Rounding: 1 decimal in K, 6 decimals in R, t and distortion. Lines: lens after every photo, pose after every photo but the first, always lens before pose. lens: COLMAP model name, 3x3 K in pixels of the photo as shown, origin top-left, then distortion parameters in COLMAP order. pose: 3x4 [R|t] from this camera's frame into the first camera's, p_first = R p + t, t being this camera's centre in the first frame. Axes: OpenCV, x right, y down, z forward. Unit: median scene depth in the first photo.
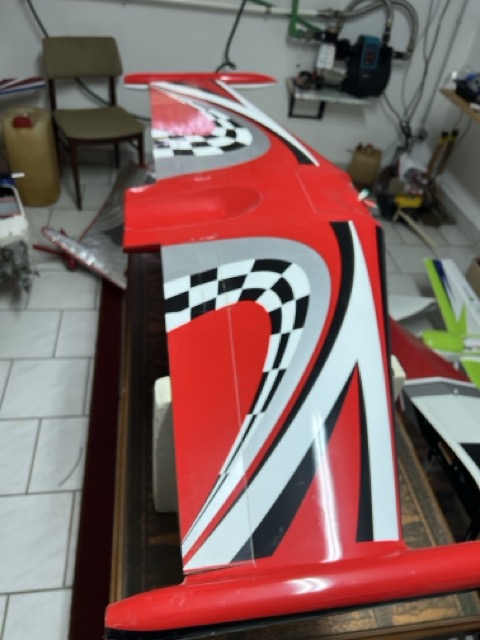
lens RADIAL K [[488.3, 0, 240.0], [0, 488.3, 320.0], [0, 0, 1]] dist [0.001118, -0.001111]
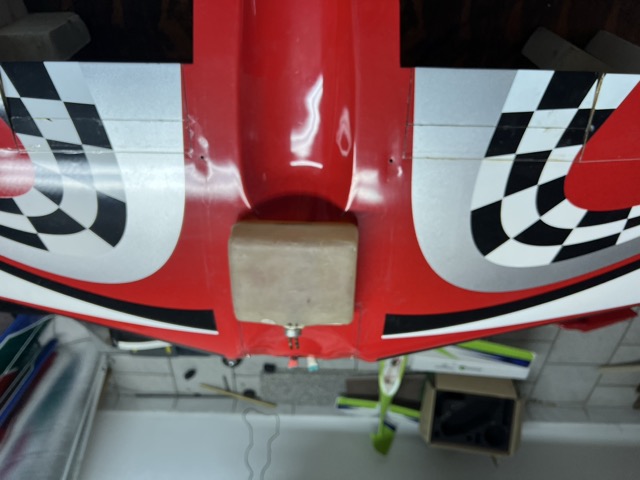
lens RADIAL K [[477.3, 0, 320.0], [0, 477.3, 240.0], [0, 0, 1]] dist [0.002421, -0.005322]
pose [[-0.180268, 0.868092, 0.462514, -0.101385], [-0.689148, -0.446981, 0.570337, -0.255689], [0.701840, -0.215927, 0.678820, 0.252314]]
